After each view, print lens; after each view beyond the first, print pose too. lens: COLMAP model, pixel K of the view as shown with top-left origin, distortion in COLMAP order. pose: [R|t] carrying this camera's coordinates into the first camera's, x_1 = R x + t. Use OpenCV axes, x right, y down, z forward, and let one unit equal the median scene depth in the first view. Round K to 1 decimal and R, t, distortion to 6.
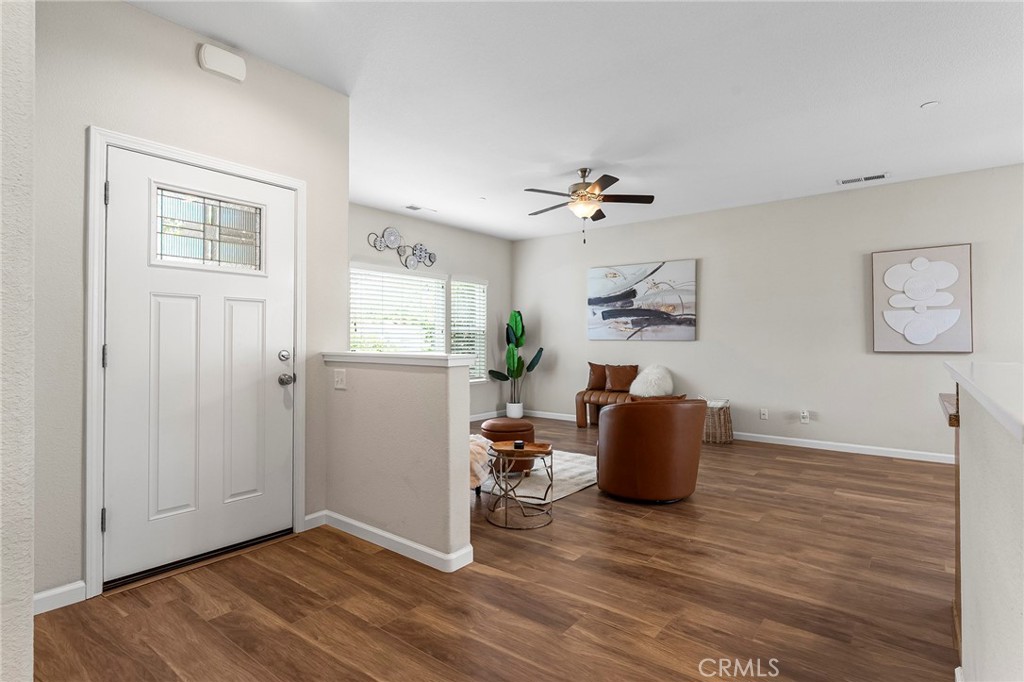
lens RADIAL K [[519.8, 0, 505.2], [0, 519.8, 337.8], [0, 0, 1]] dist [-0.005843, 0.001074]
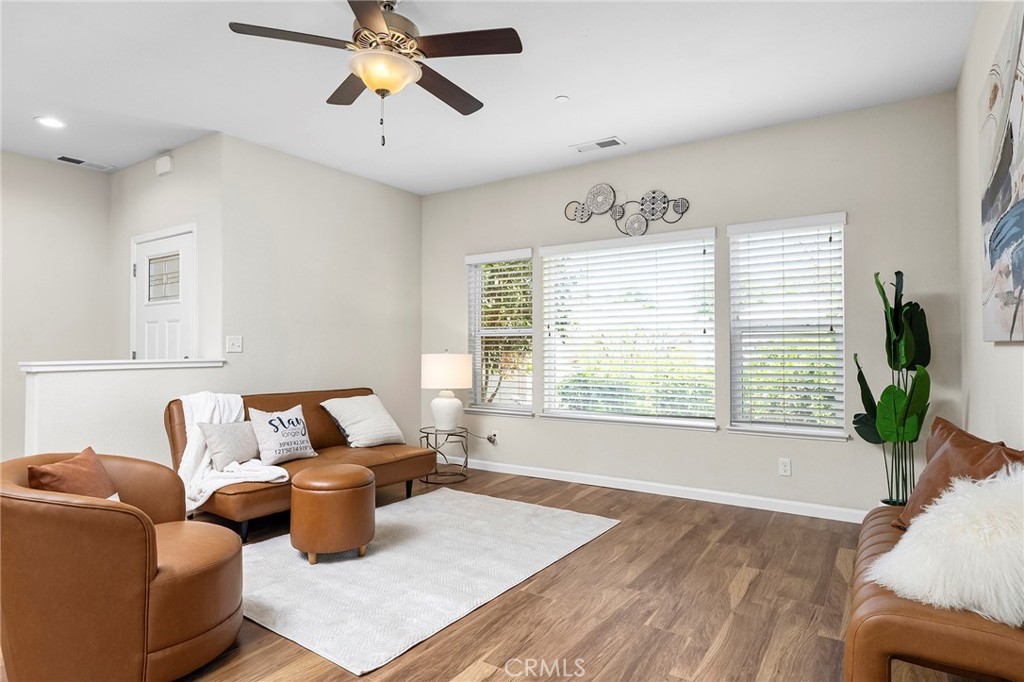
lens RADIAL K [[564.5, 0, 502.8], [0, 564.5, 342.8], [0, 0, 1]] dist [0.004459, -0.001971]
pose [[0.085680, -0.013001, -0.996238, 0.501179], [0.007469, 0.999895, -0.012406, 0.006742], [0.996295, -0.006377, 0.085768, 0.784875]]
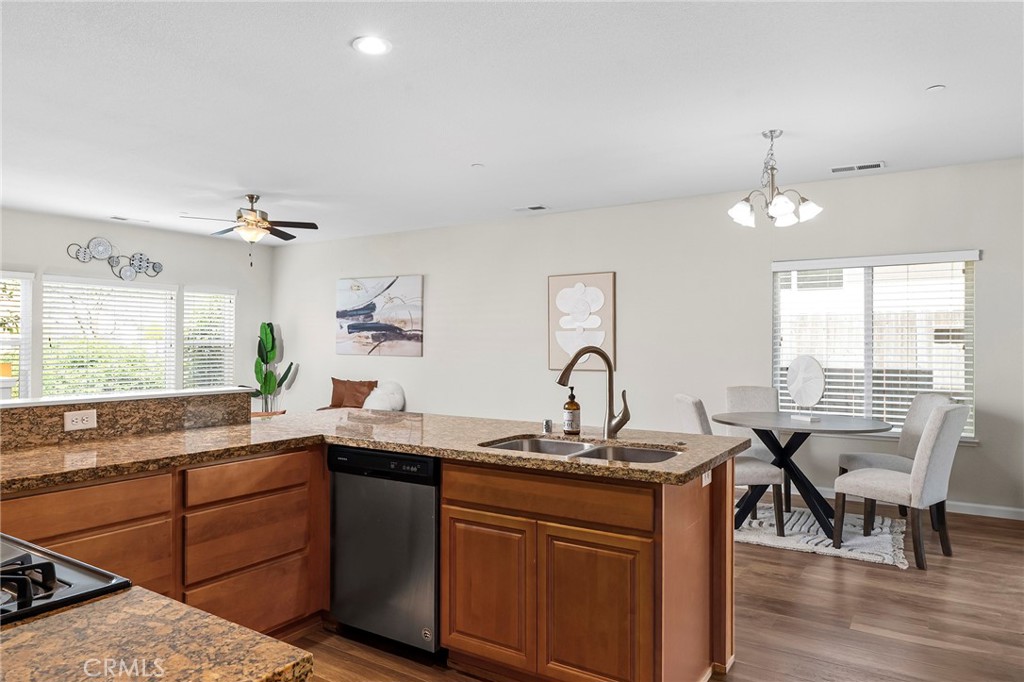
lens RADIAL K [[654.6, 0, 510.6], [0, 654.6, 340.4], [0, 0, 1]] dist [0.008054, -0.014878]
pose [[0.993611, 0.003313, 0.112809, 0.383428], [-0.003509, 0.999993, 0.001535, -0.027183], [-0.112803, -0.001921, 0.993616, -0.269816]]
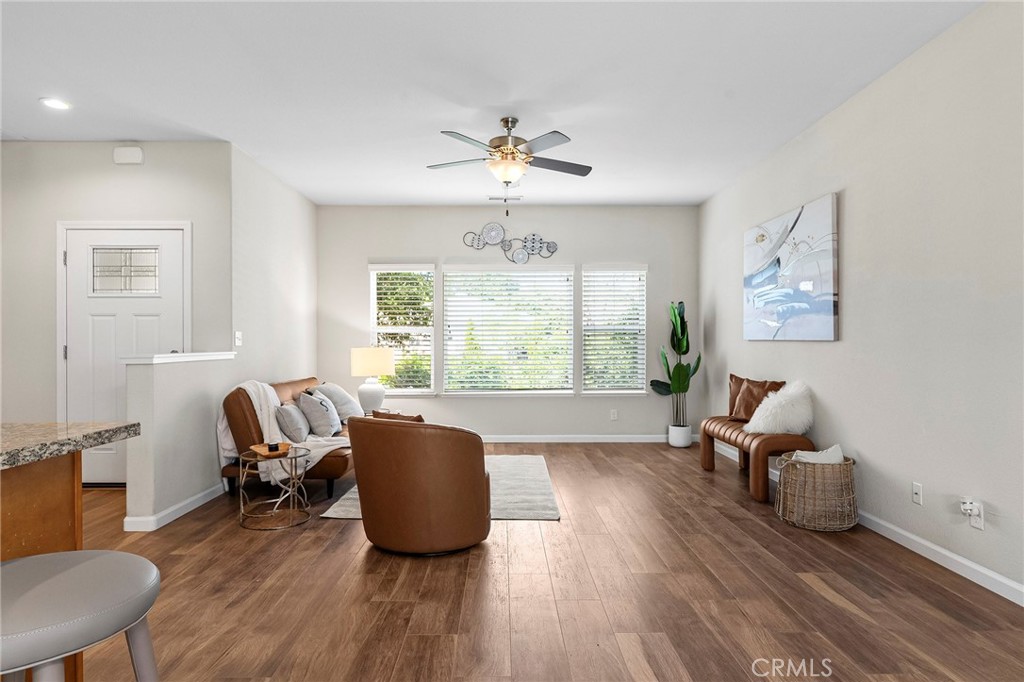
lens RADIAL K [[597.0, 0, 499.9], [0, 597.0, 340.1], [0, 0, 1]] dist [-0.002274, 0.003268]
pose [[0.629463, -0.006469, -0.777004, 0.614142], [0.007009, 0.999972, -0.002647, 0.004008], [0.776999, -0.003780, 0.629490, 0.317696]]
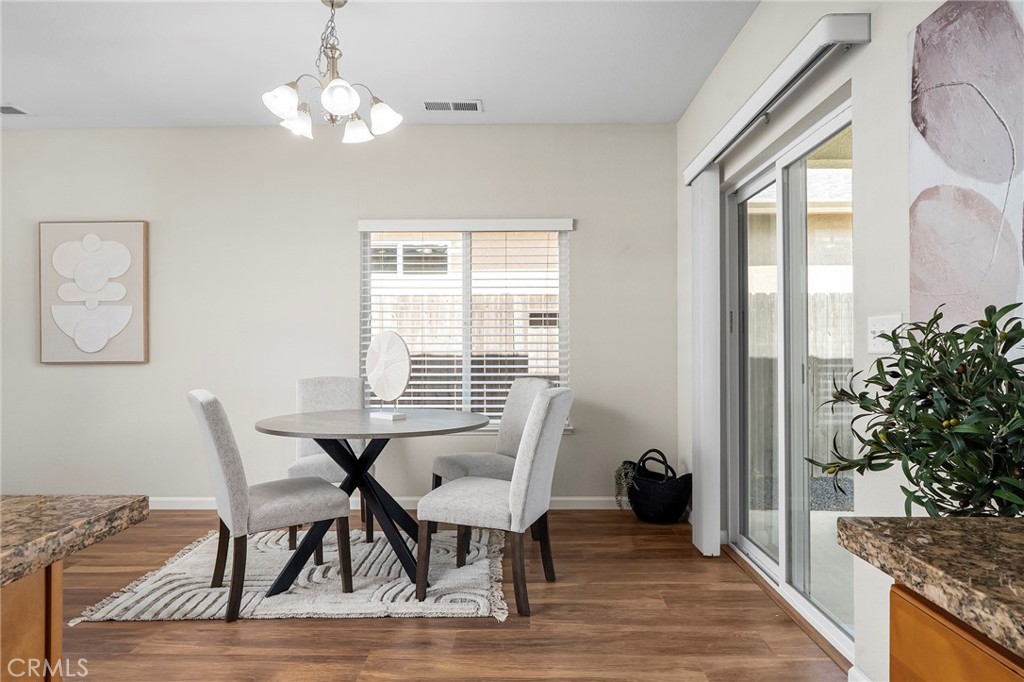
lens RADIAL K [[597.0, 0, 510.4], [0, 597.0, 340.5], [0, 0, 1]] dist [-0.002274, 0.003268]
pose [[0.786975, 0.003436, 0.616975, 0.569488], [-0.001363, 0.999992, -0.003830, -0.000664], [-0.616983, 0.002173, 0.786973, -0.029273]]
